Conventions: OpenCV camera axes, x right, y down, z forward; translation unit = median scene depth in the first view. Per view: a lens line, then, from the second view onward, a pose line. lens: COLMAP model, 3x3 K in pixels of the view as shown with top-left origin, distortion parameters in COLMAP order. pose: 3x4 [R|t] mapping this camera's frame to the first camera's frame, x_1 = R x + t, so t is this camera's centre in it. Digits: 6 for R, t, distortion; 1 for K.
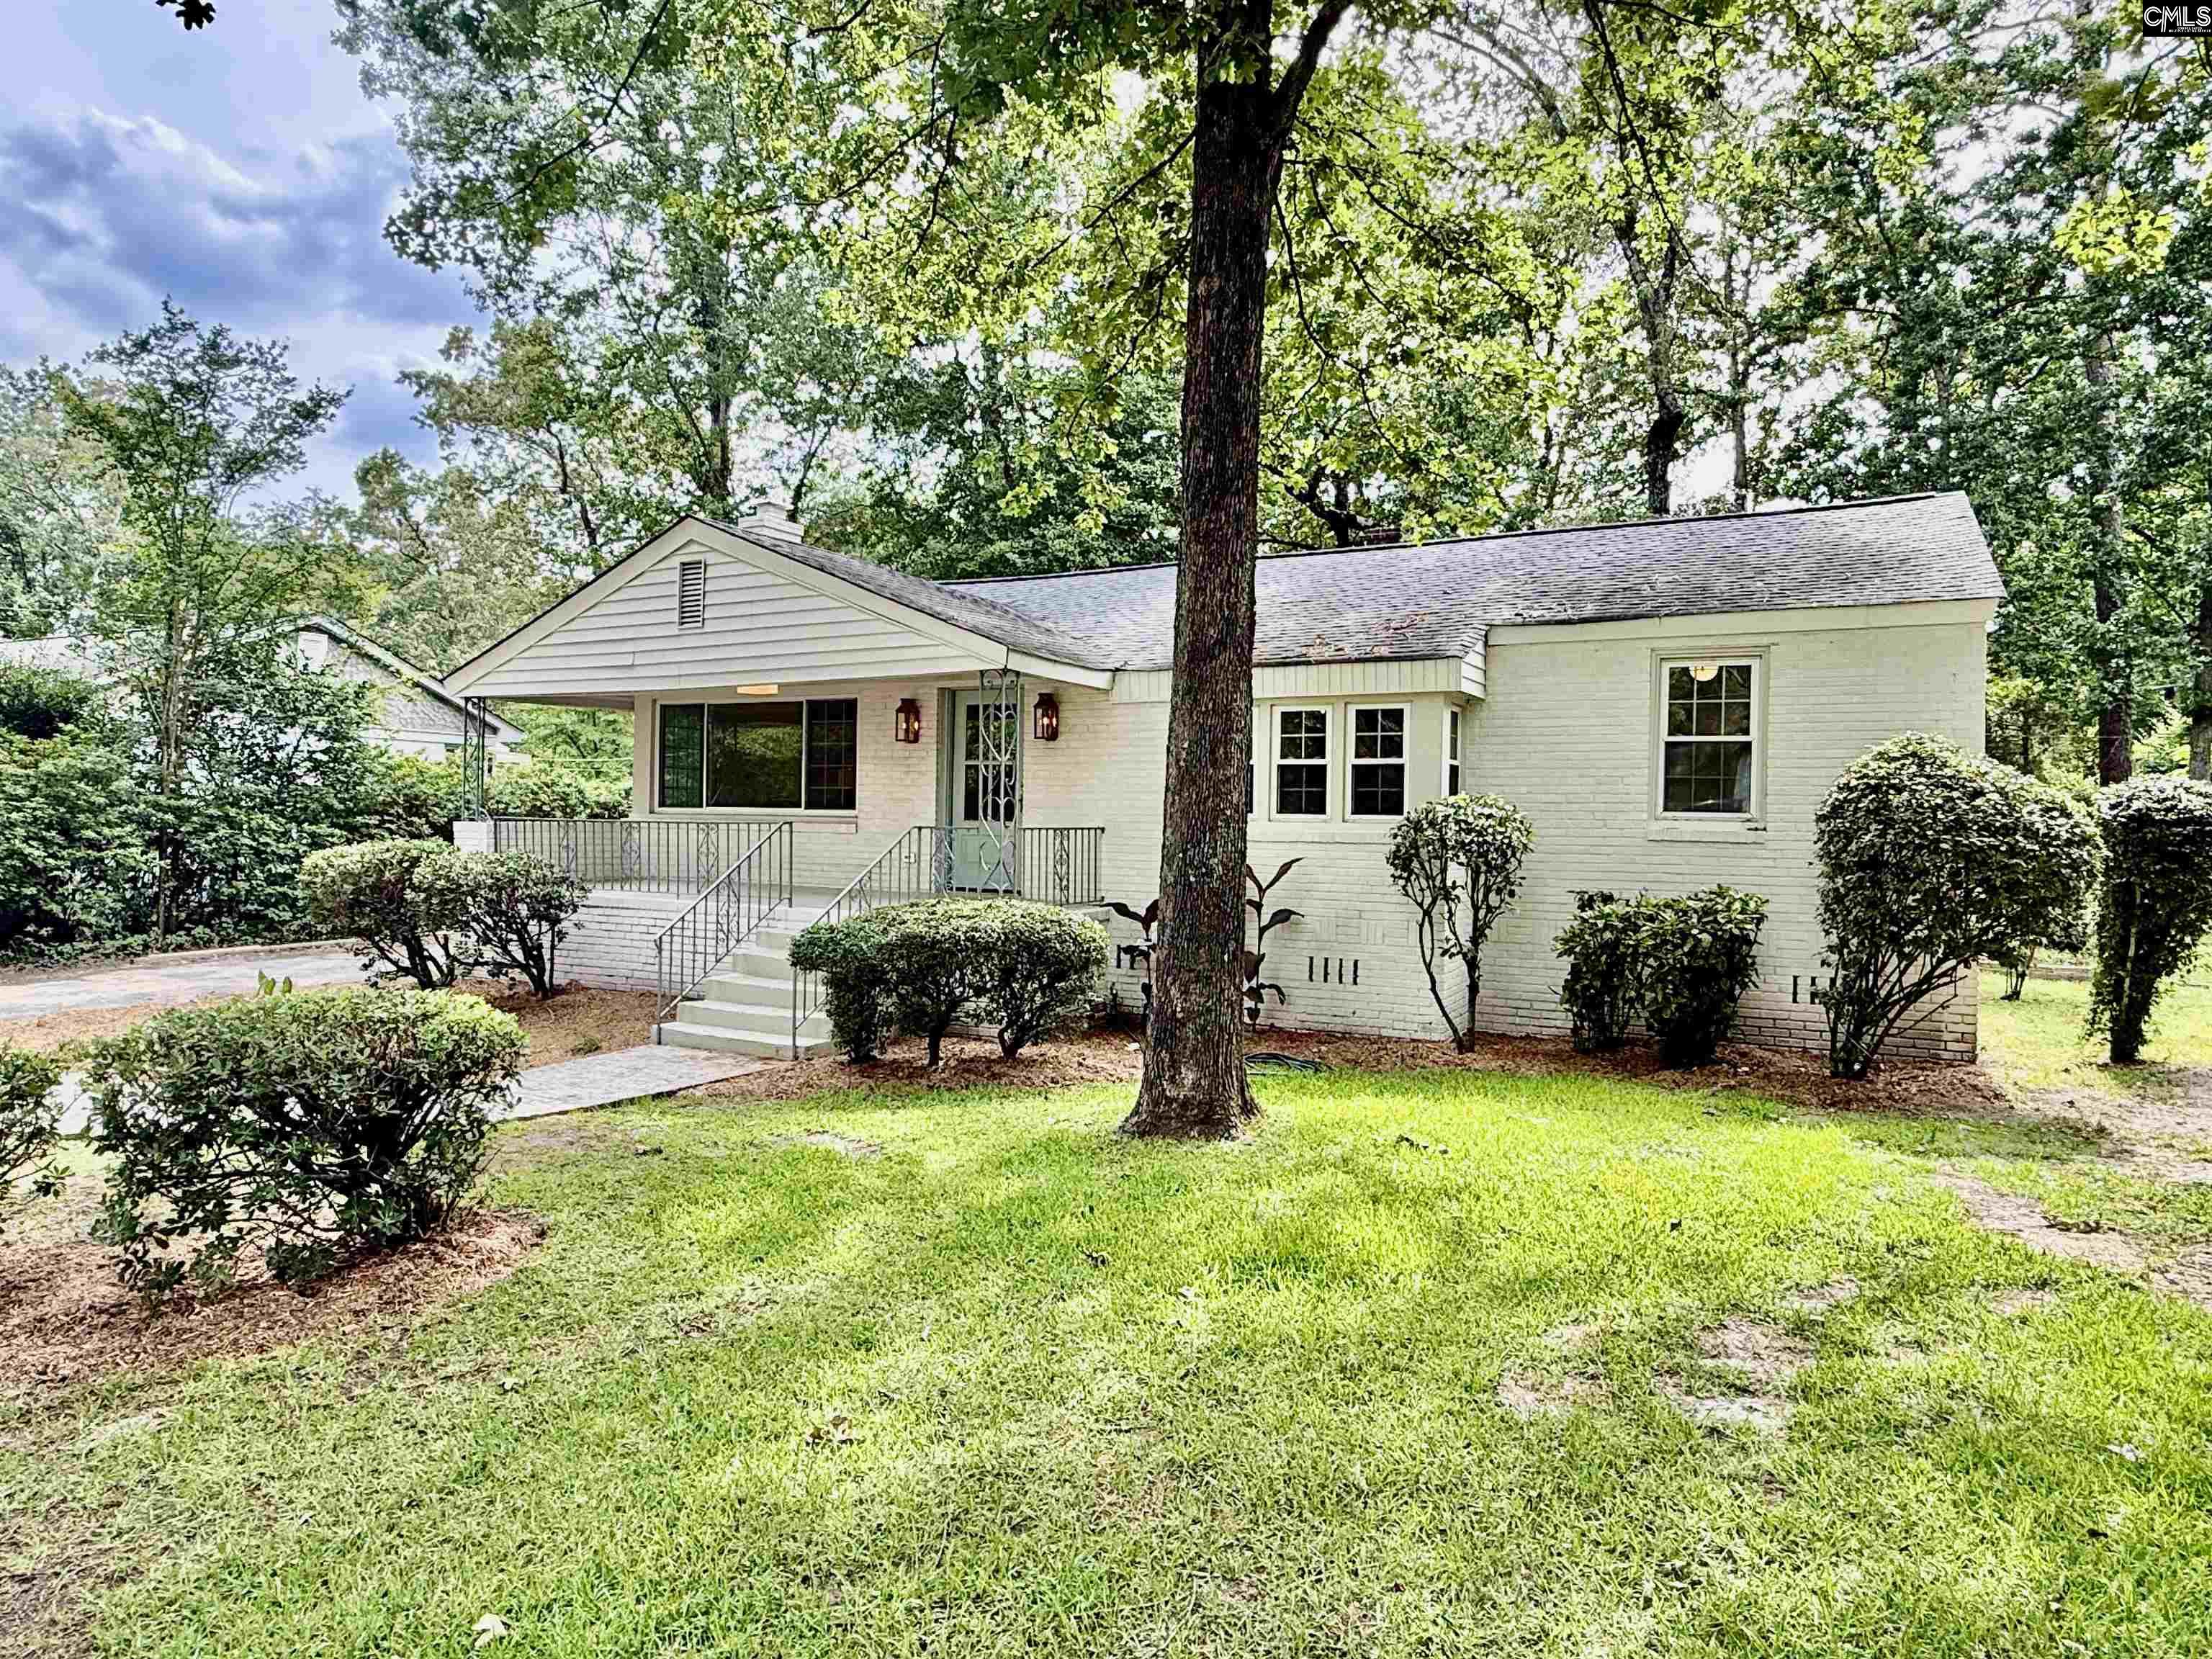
lens RADIAL K [[1343.7, 0, 1106.0], [0, 1343.7, 829.5], [0, 0, 1]] dist [-0.003671, -0.000957]
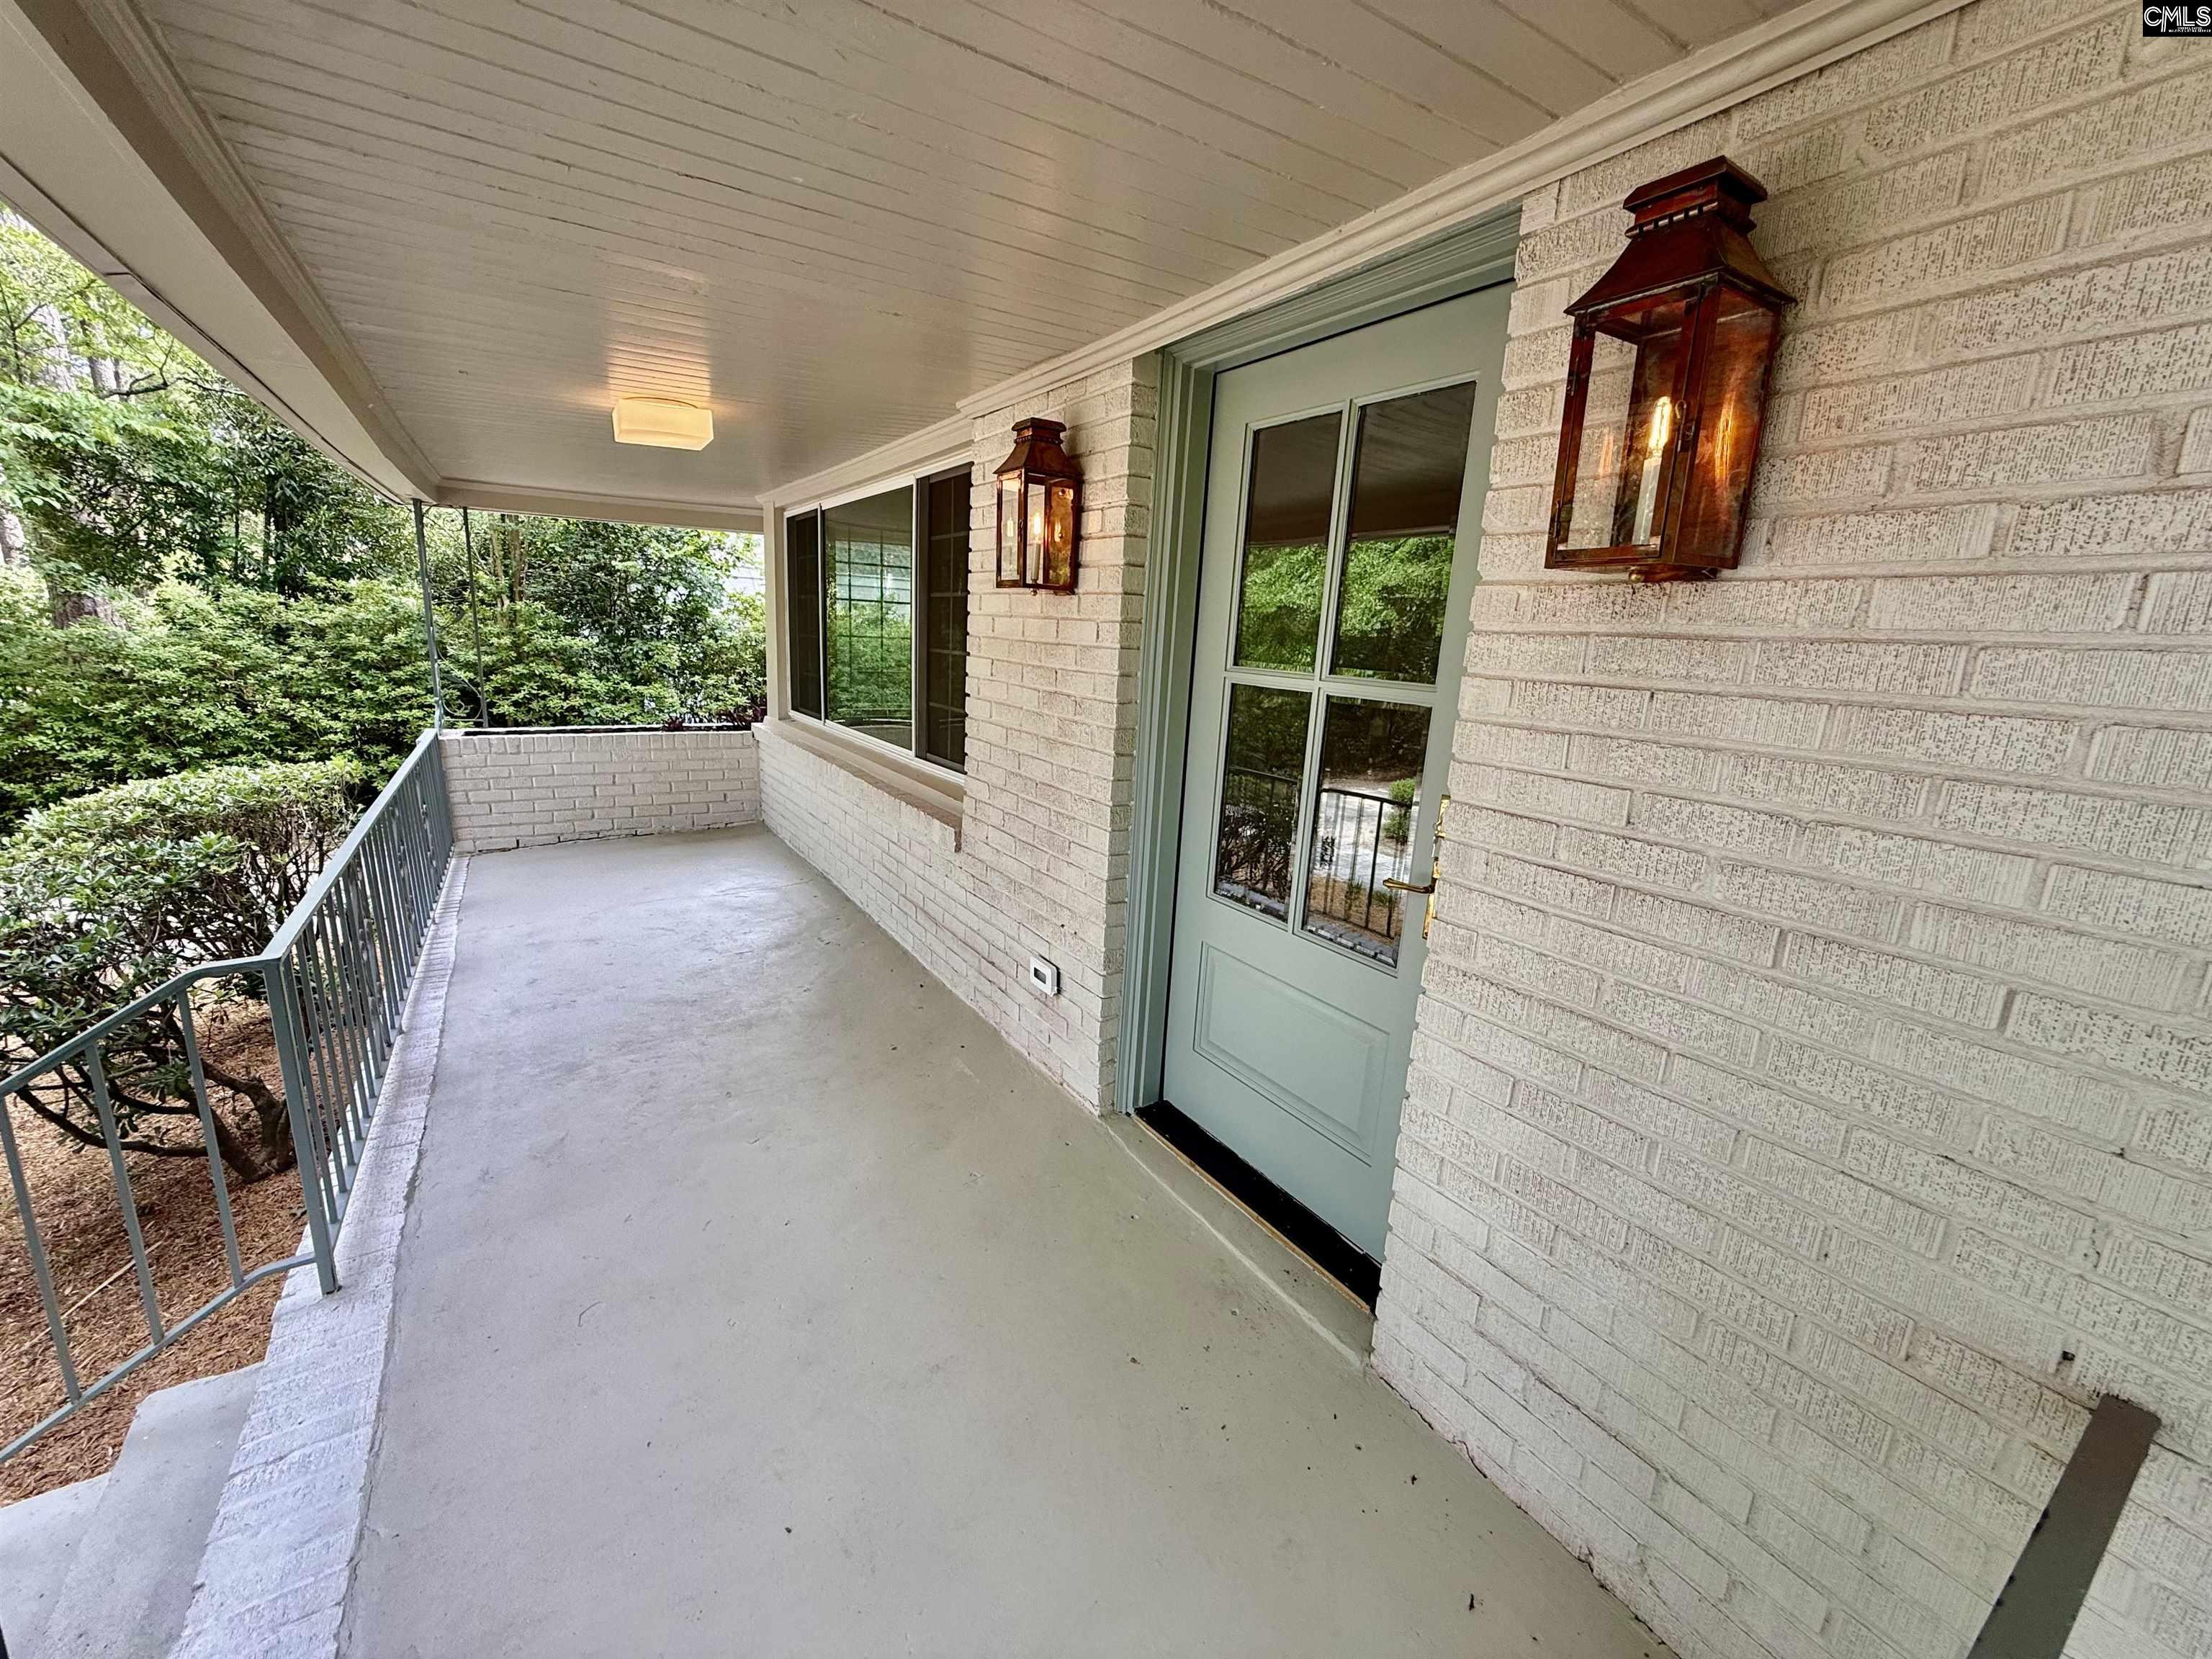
lens RADIAL K [[884.1, 0, 1098.8], [0, 884.1, 827.8], [0, 0, 1]] dist [-0.002819, -0.000099]
pose [[0.870822, 0.132359, -0.473445, -0.041375], [-0.040409, 0.979086, 0.199393, -0.051248], [0.489935, -0.154505, 0.857958, 0.795926]]
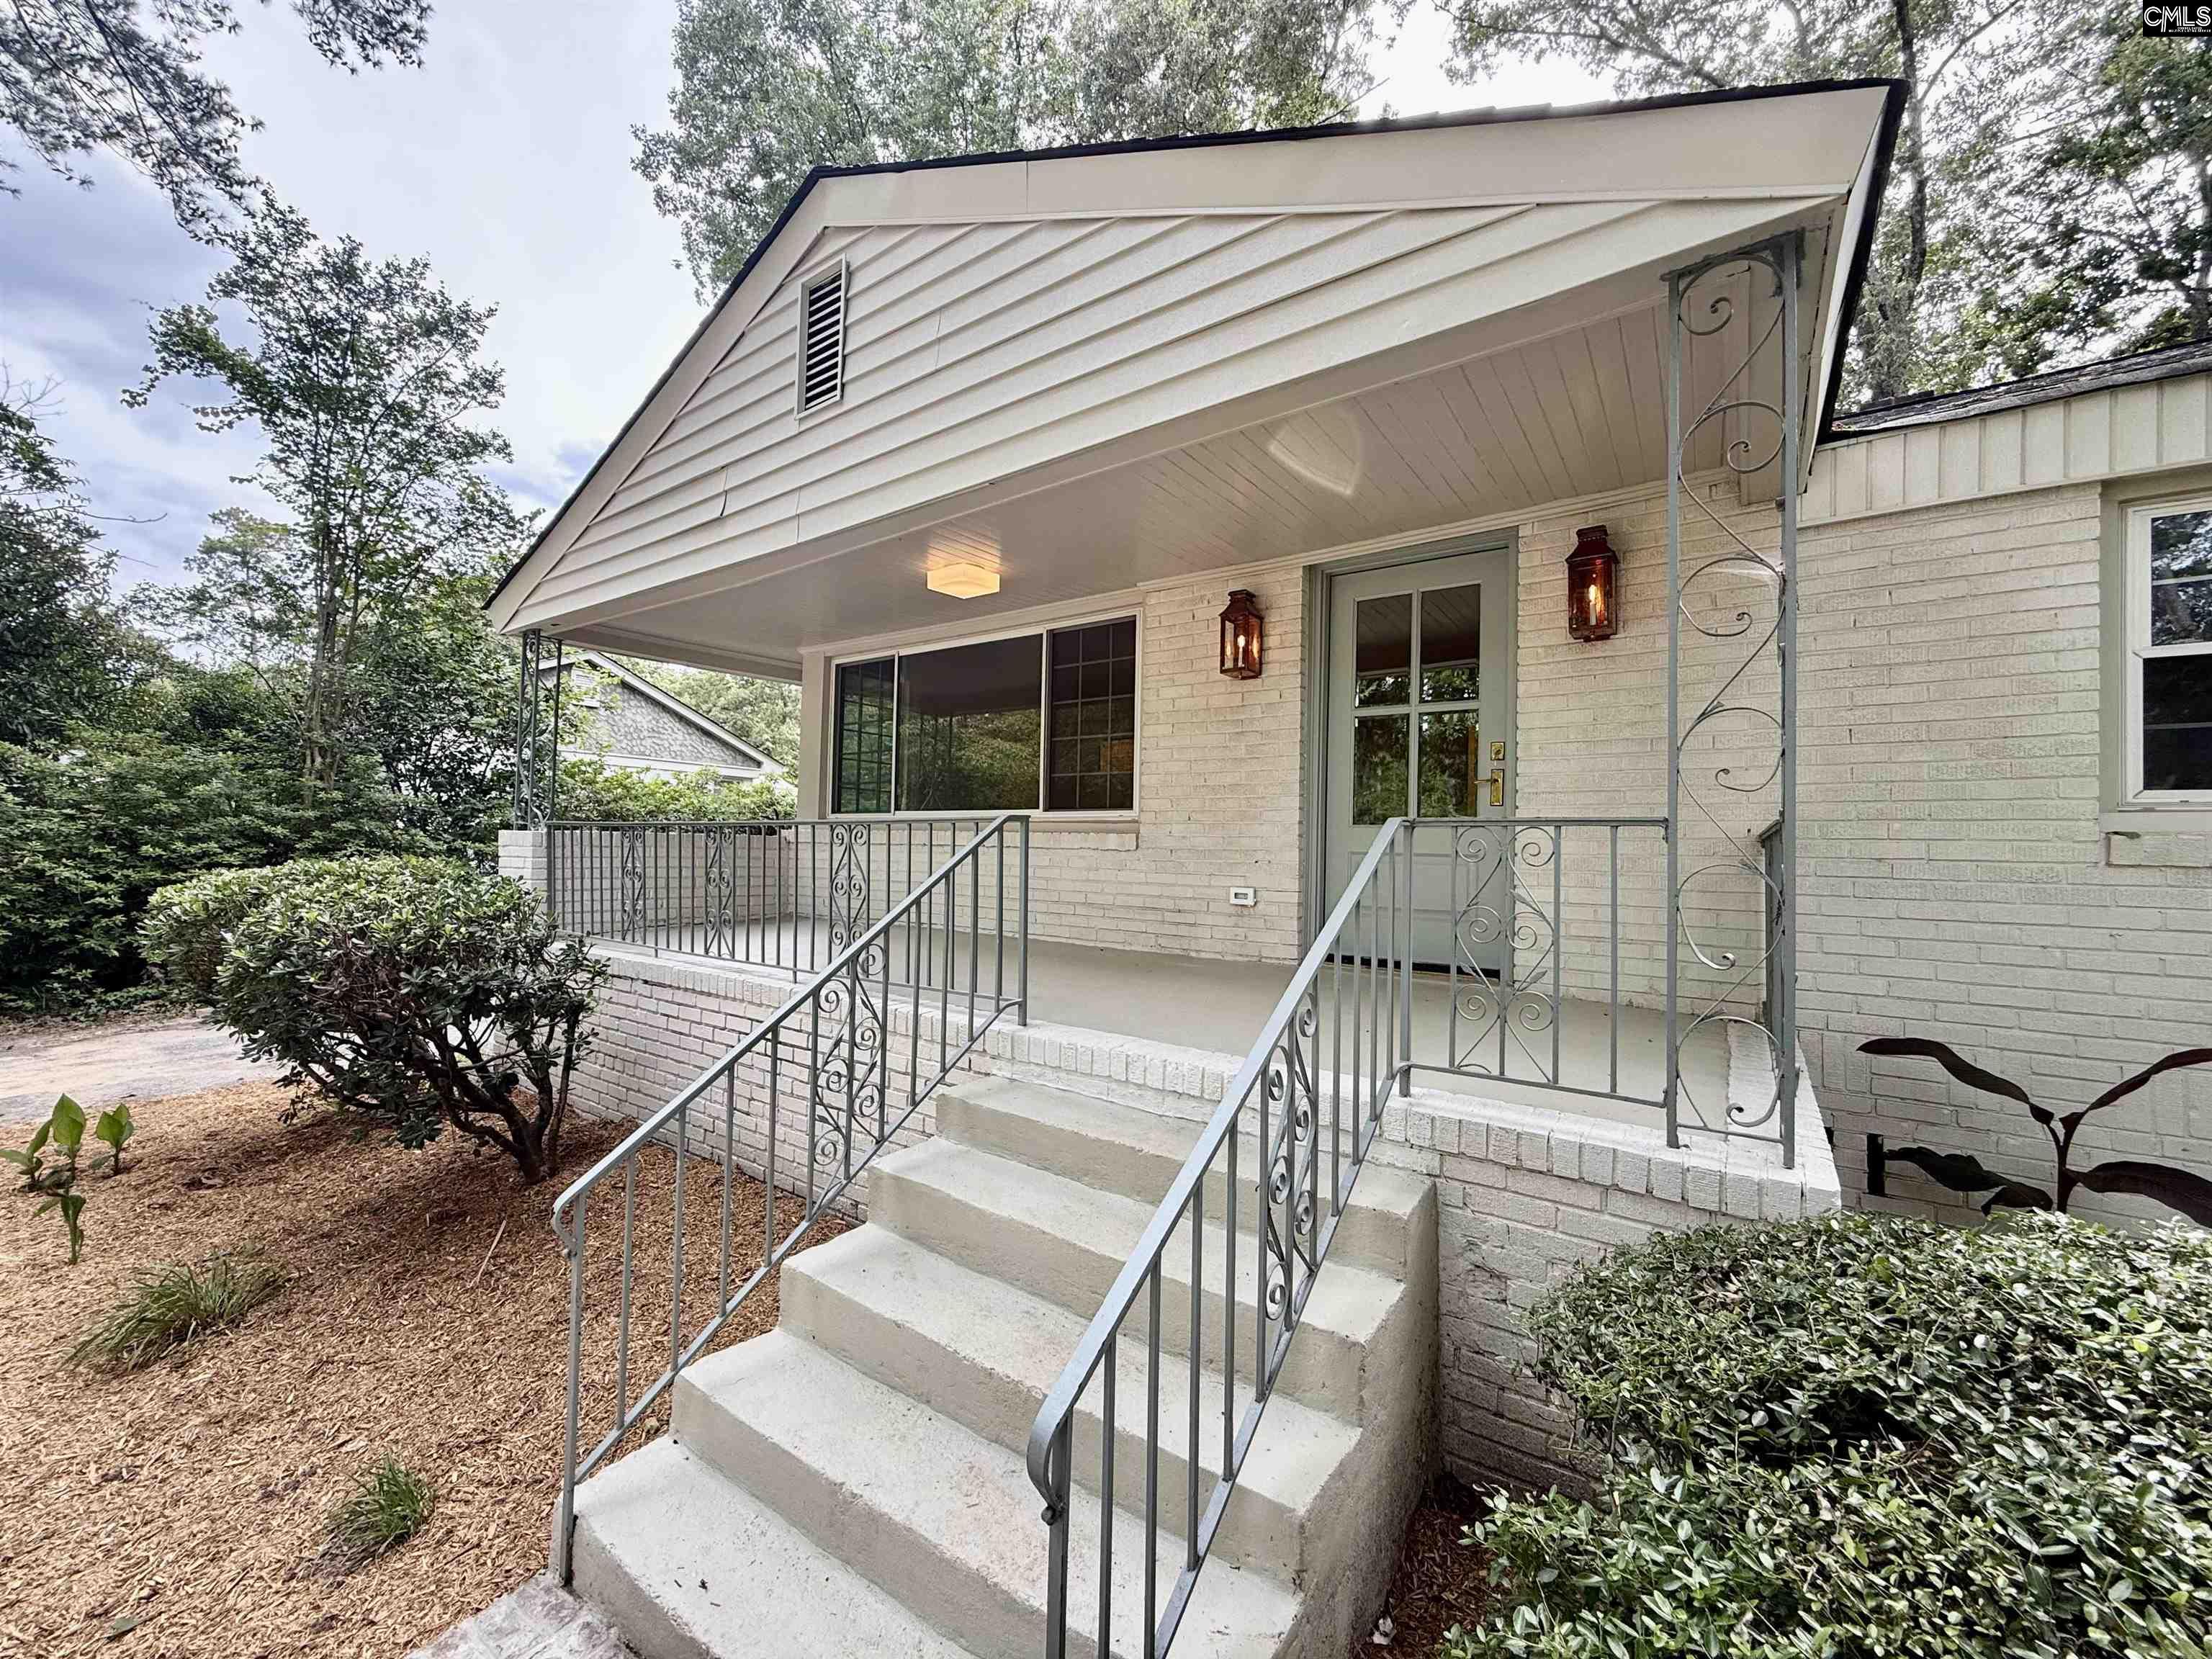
lens RADIAL K [[884.1, 0, 1098.8], [0, 884.1, 827.8], [0, 0, 1]] dist [-0.002819, -0.000099]
pose [[0.990843, 0.000966, -0.135019, -0.148116], [-0.006256, 0.999229, -0.038759, 0.007346], [0.134878, 0.039249, 0.990085, 0.618312]]
